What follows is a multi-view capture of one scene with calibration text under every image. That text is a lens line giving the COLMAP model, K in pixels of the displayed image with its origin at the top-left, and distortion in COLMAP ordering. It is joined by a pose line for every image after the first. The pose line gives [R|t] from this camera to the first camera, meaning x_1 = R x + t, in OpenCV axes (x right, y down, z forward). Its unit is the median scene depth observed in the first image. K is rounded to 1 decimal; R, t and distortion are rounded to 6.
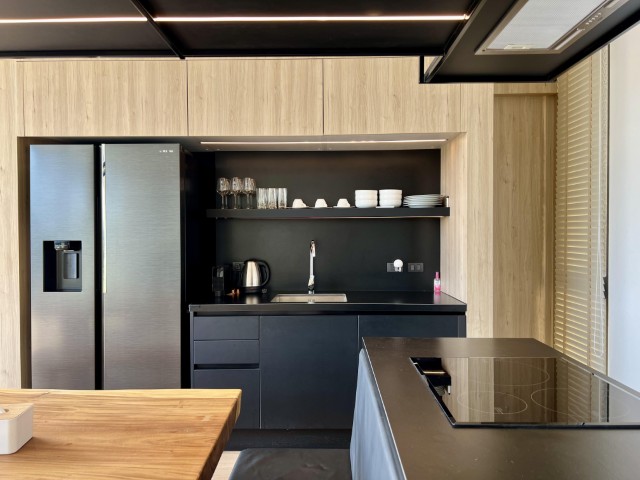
lens RADIAL K [[479.8, 0, 319.4], [0, 479.8, 239.2], [0, 0, 1]] dist [0.022595, -0.014607]
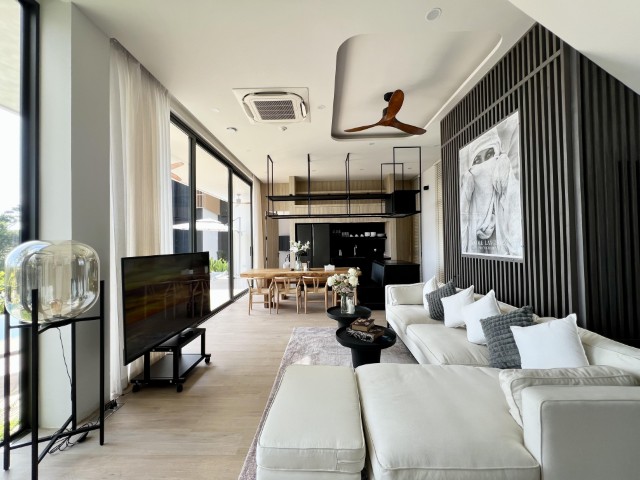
lens RADIAL K [[256.3, 0, 319.8], [0, 256.3, 241.5], [0, 0, 1]] dist [-0.008971, -0.000286]
pose [[0.999908, -0.013236, -0.002931, -0.314653], [0.013151, 0.999542, -0.027251, 0.033723], [0.003290, 0.027210, 0.999624, -1.249477]]
